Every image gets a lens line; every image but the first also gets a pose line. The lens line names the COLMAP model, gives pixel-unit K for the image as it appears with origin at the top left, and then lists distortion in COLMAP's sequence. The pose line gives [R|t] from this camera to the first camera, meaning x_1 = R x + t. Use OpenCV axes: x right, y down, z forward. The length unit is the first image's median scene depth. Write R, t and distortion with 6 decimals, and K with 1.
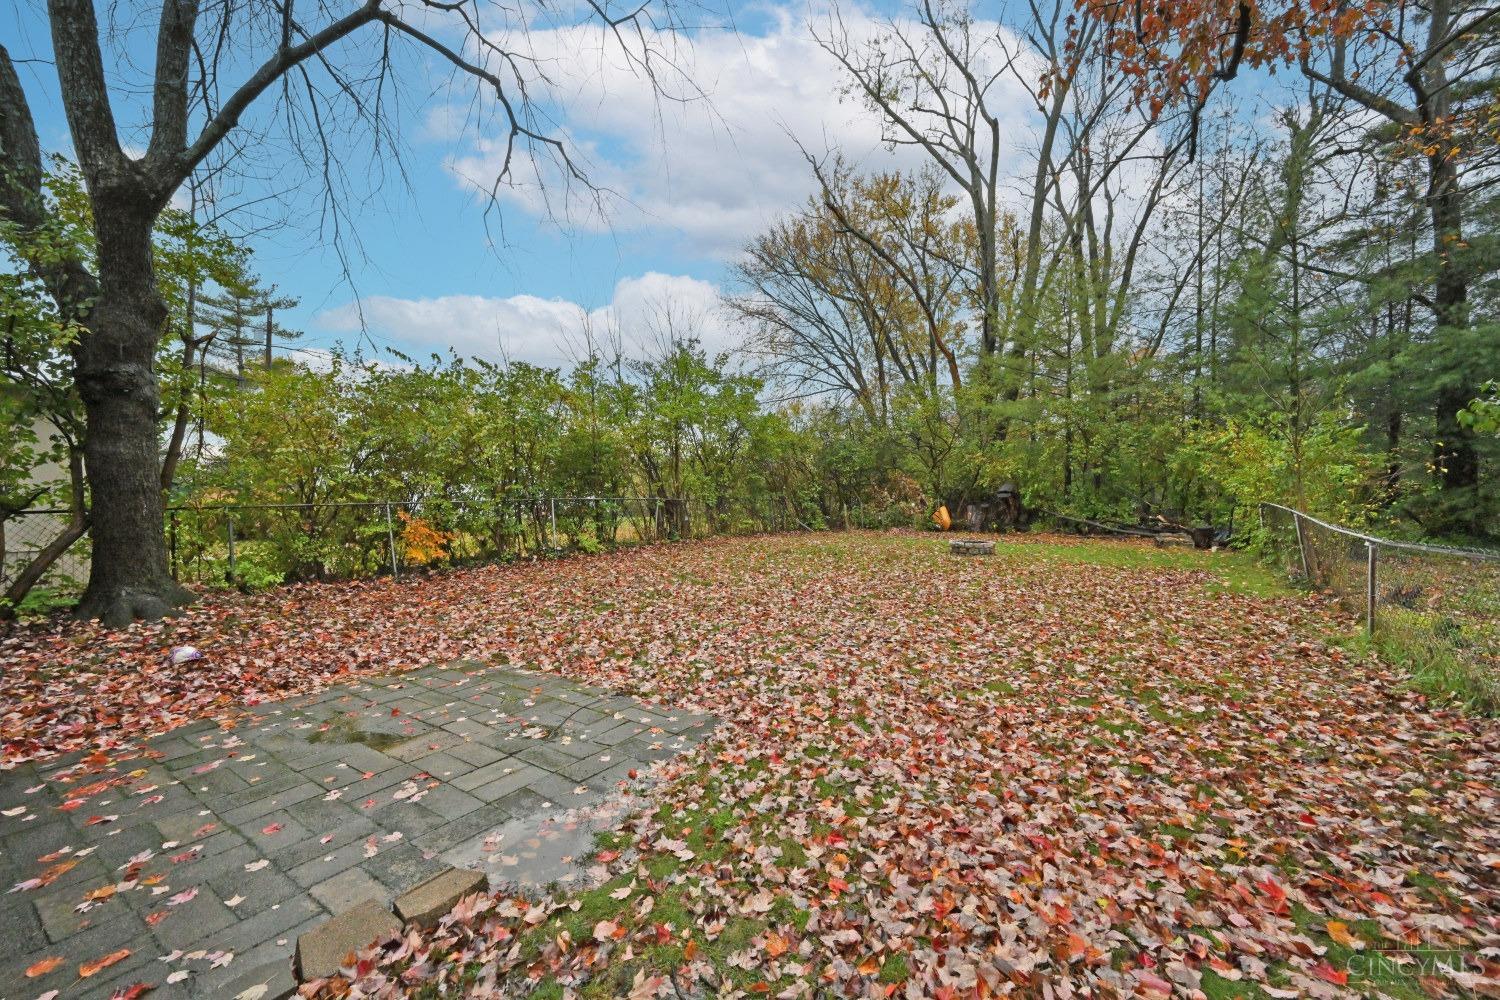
lens RADIAL K [[588.4, 0, 753.2], [0, 588.4, 502.6], [0, 0, 1]] dist [0.001079, 0.000179]
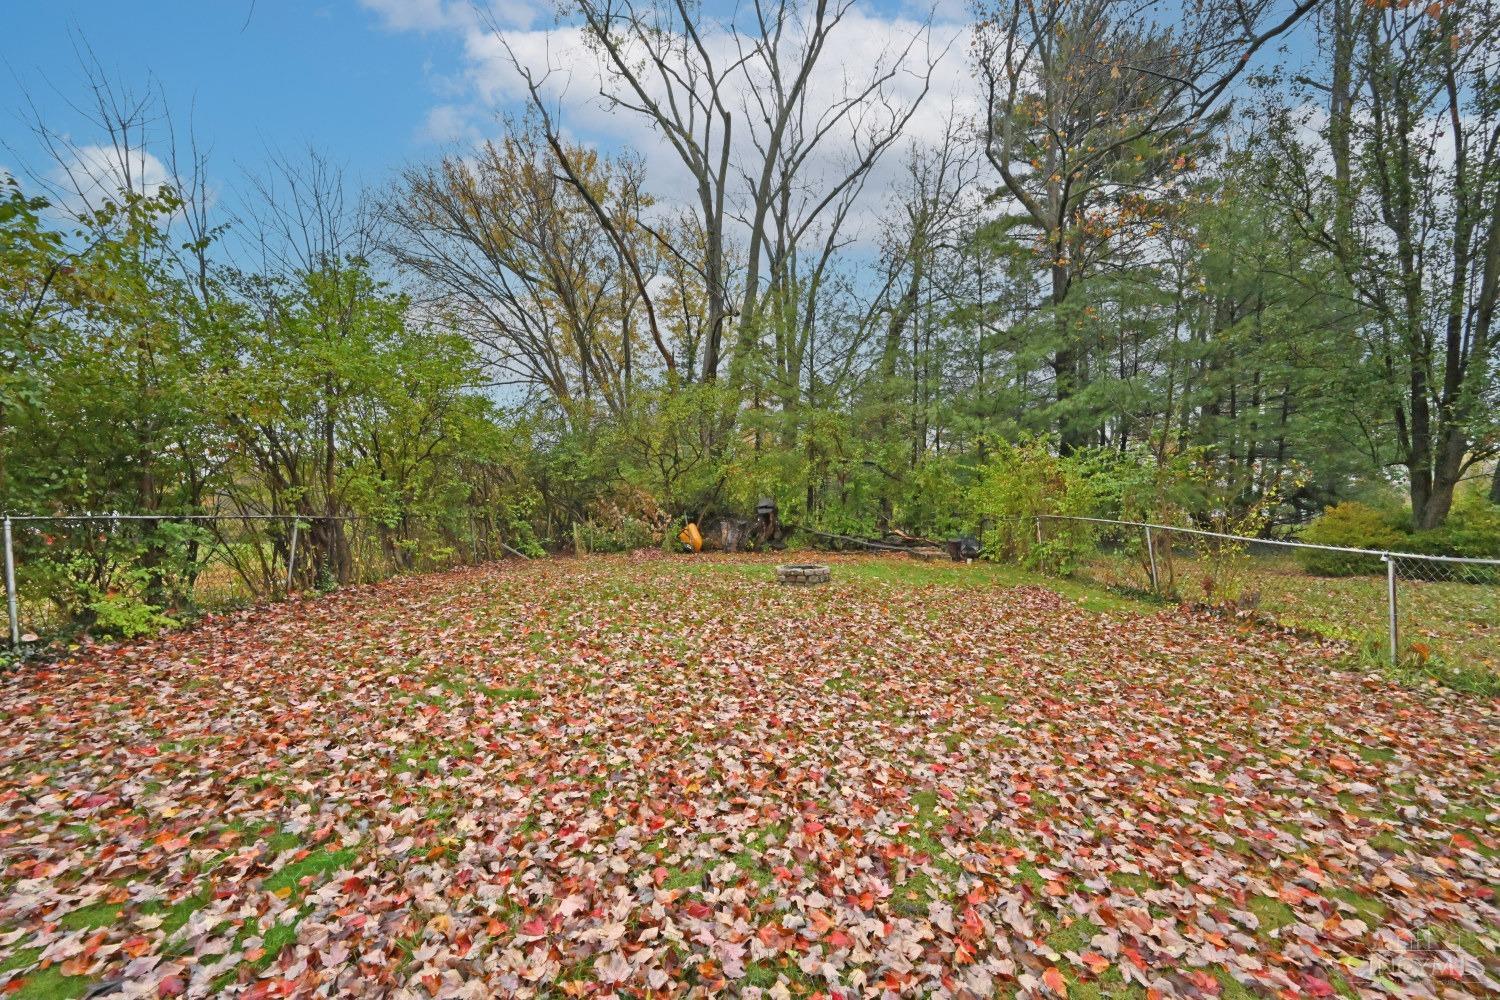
lens RADIAL K [[588.4, 0, 753.2], [0, 588.4, 502.6], [0, 0, 1]] dist [0.001079, 0.000179]
pose [[0.824801, 0.007149, 0.565378, -0.103237], [0.009086, 0.999623, -0.025895, -0.001433], [-0.565350, 0.026496, 0.824425, 0.259938]]
